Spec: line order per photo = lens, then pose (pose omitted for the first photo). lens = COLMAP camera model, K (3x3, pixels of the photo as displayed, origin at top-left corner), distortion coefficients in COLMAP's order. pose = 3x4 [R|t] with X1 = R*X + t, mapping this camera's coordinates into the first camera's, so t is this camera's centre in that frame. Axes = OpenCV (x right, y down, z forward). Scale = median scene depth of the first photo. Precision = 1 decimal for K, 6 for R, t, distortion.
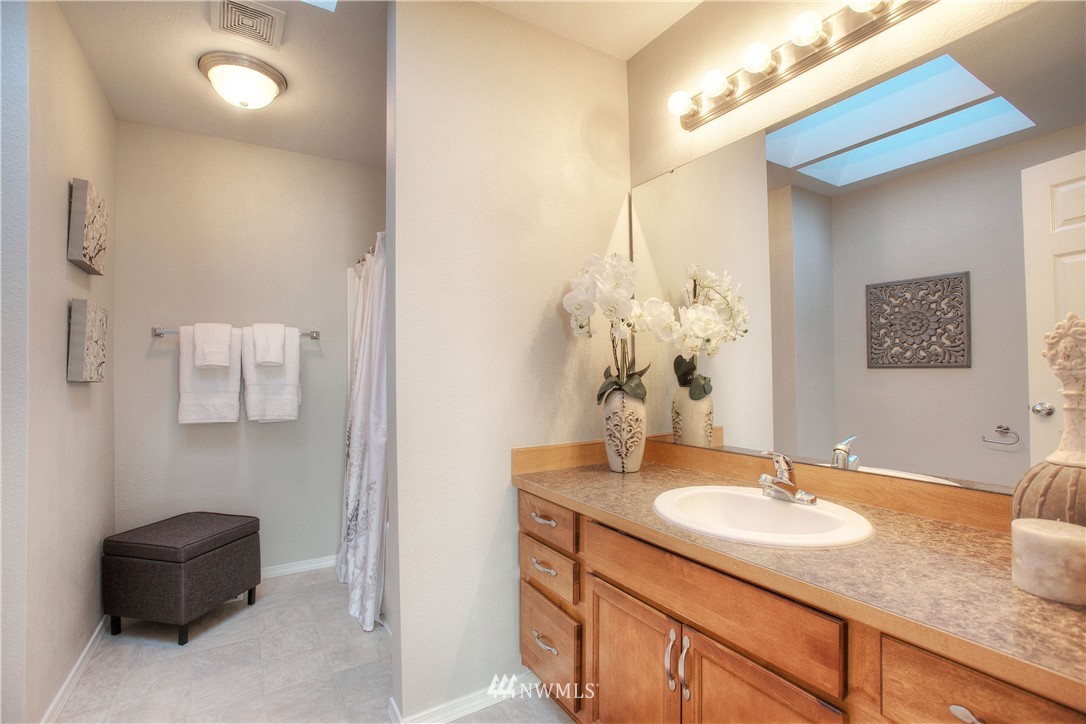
lens RADIAL K [[497.3, 0, 540.3], [0, 497.3, 360.2], [0, 0, 1]] dist [-0.076689, 0.033009]
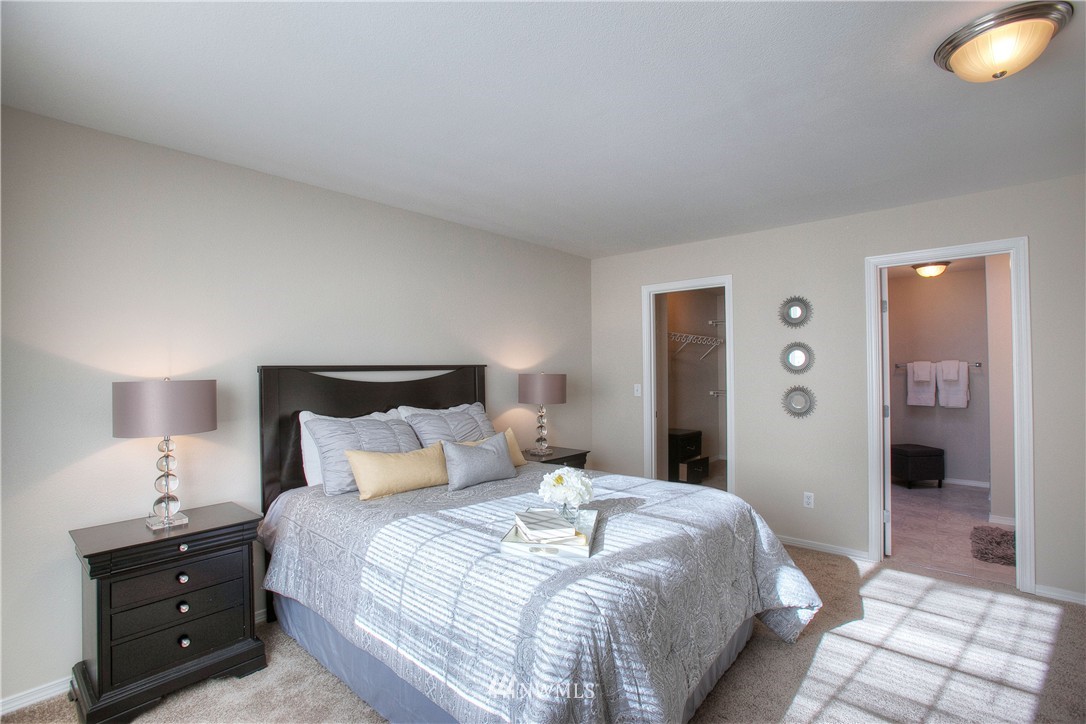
lens RADIAL K [[497.3, 0, 540.3], [0, 497.3, 360.2], [0, 0, 1]] dist [-0.076689, 0.033009]
pose [[0.292793, -0.015282, -0.956054, 0.922374], [0.011780, 0.999854, -0.012375, -0.075138], [0.956103, -0.007639, 0.292930, -1.330325]]
